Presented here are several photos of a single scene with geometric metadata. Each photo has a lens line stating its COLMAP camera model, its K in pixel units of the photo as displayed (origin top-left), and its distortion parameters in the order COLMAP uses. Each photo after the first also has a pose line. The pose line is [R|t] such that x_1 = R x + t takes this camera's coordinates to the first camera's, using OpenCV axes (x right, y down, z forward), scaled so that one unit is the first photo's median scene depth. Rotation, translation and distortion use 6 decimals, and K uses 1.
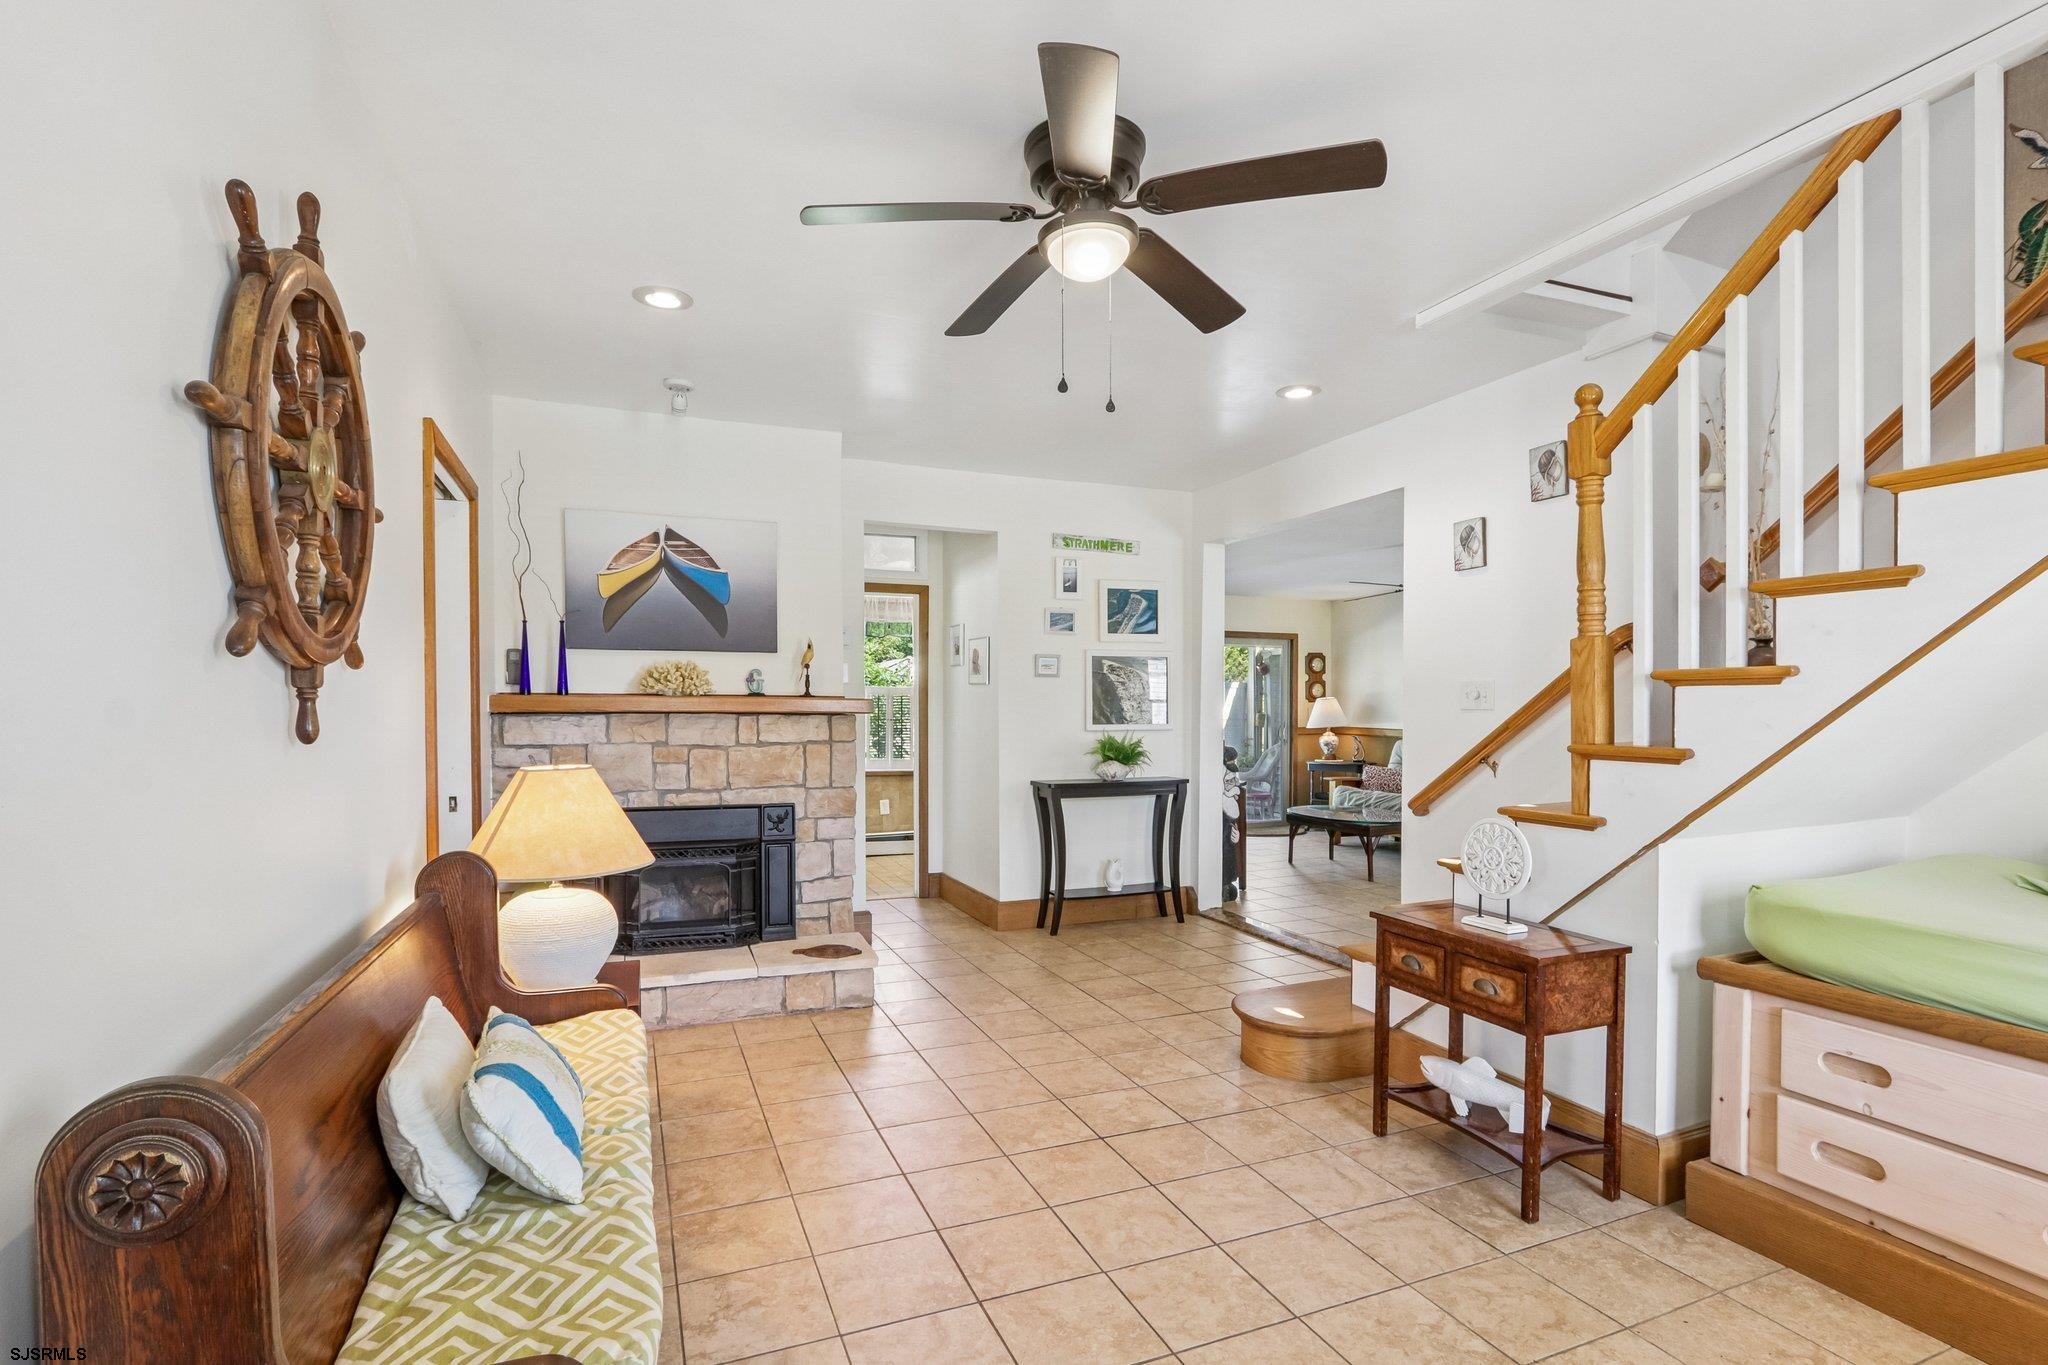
lens RADIAL K [[959.7, 0, 1021.6], [0, 959.7, 698.4], [0, 0, 1]] dist [-0.022038, 0.000892]
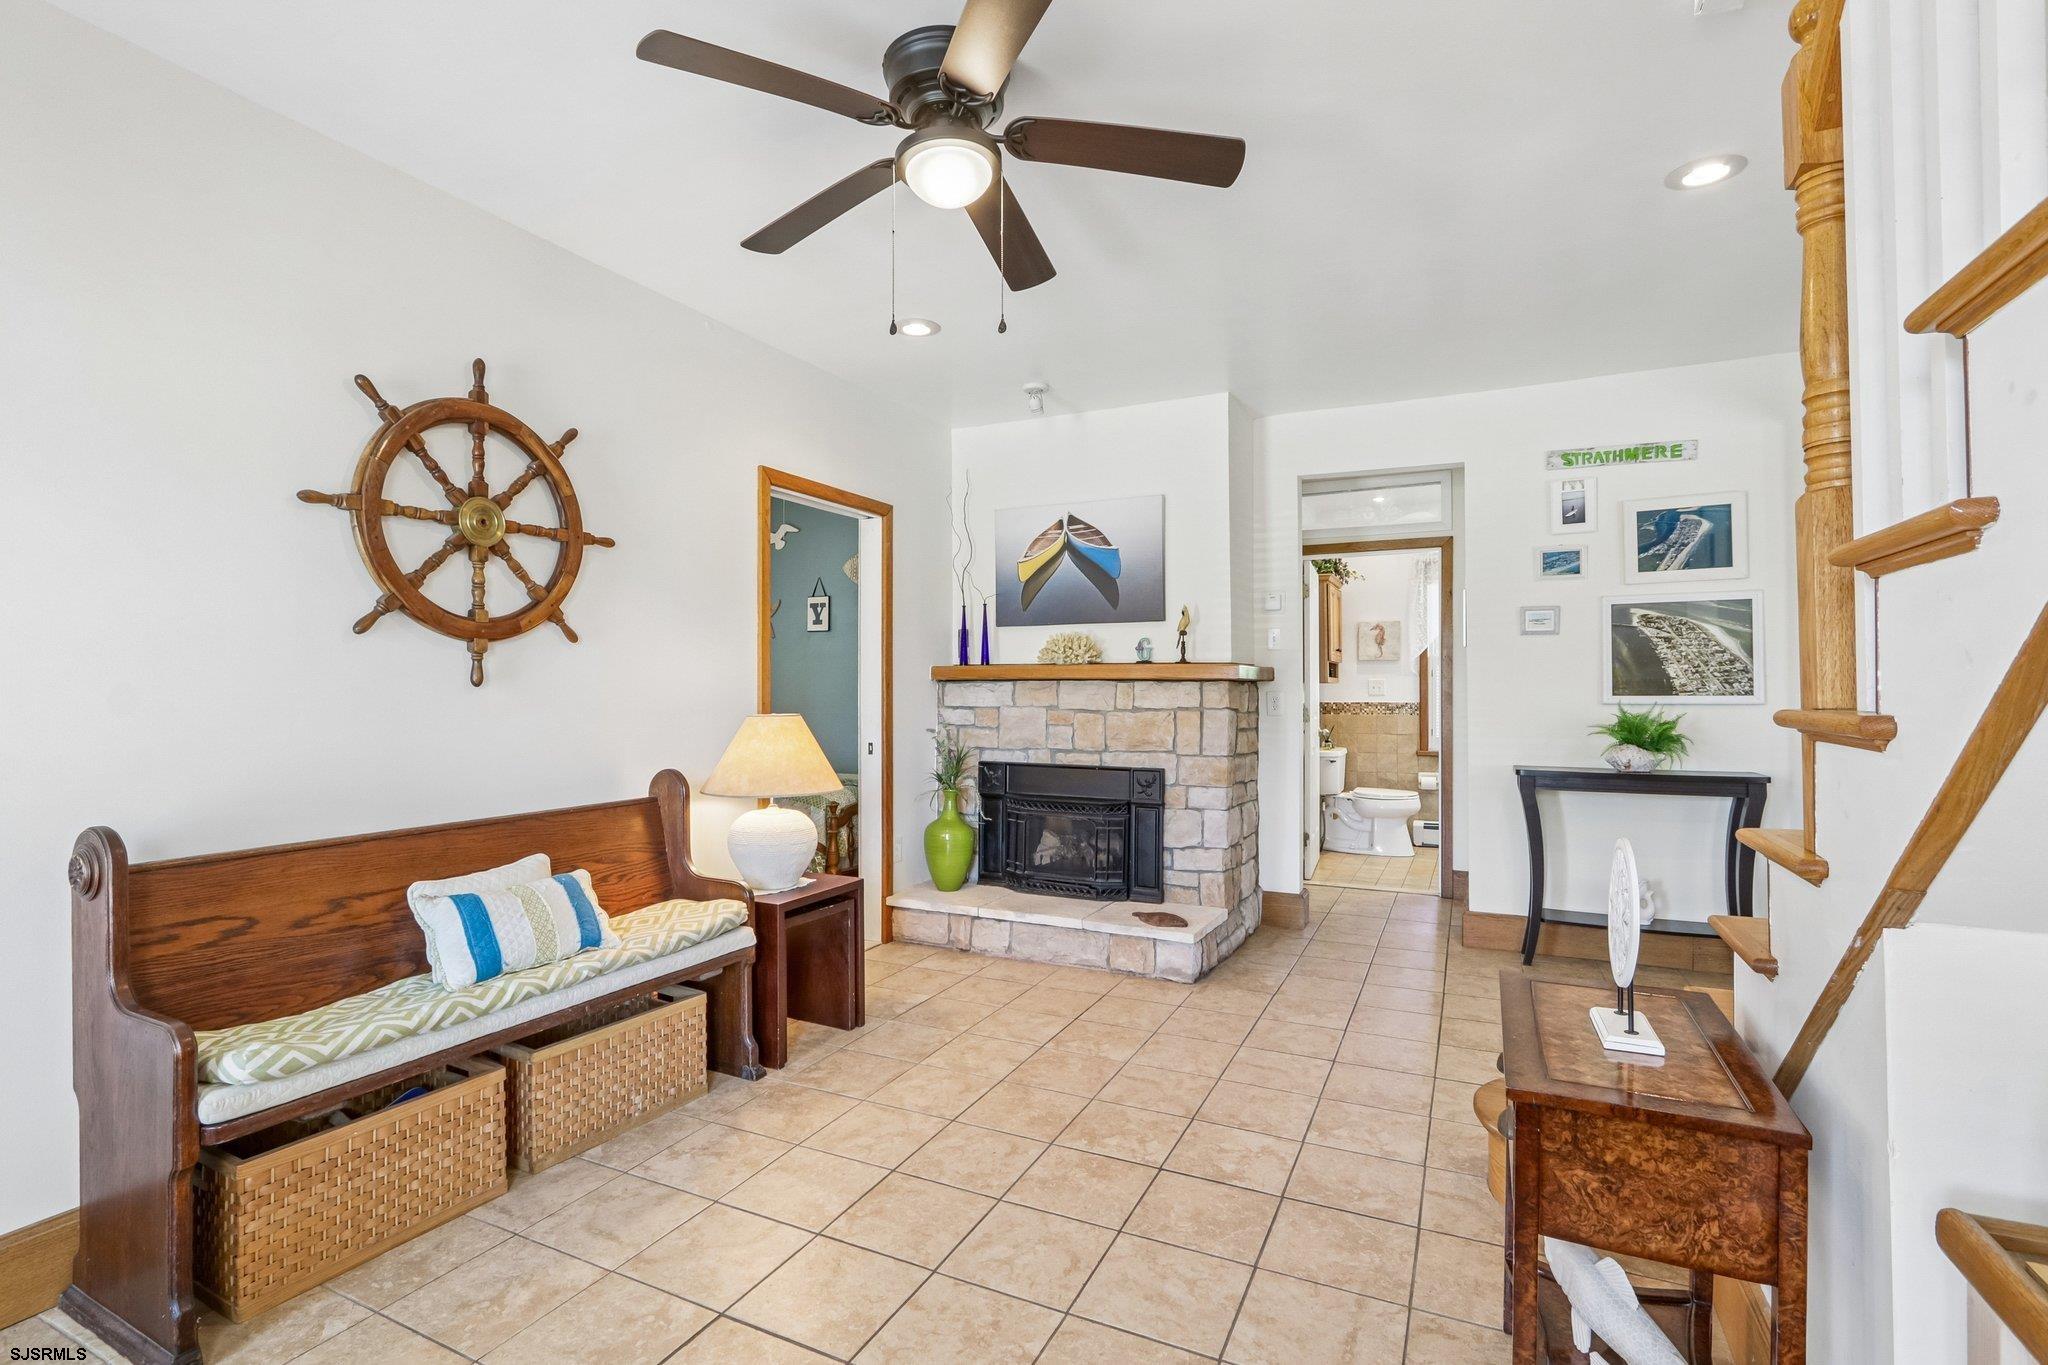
lens RADIAL K [[945.8, 0, 1024.9], [0, 945.8, 661.0], [0, 0, 1]] dist [-0.025488, 0.000159]
pose [[0.668234, -0.023457, -0.743581, 0.406750], [0.007457, 0.999664, -0.024835, 0.019181], [0.743913, 0.011051, 0.668185, 0.224865]]
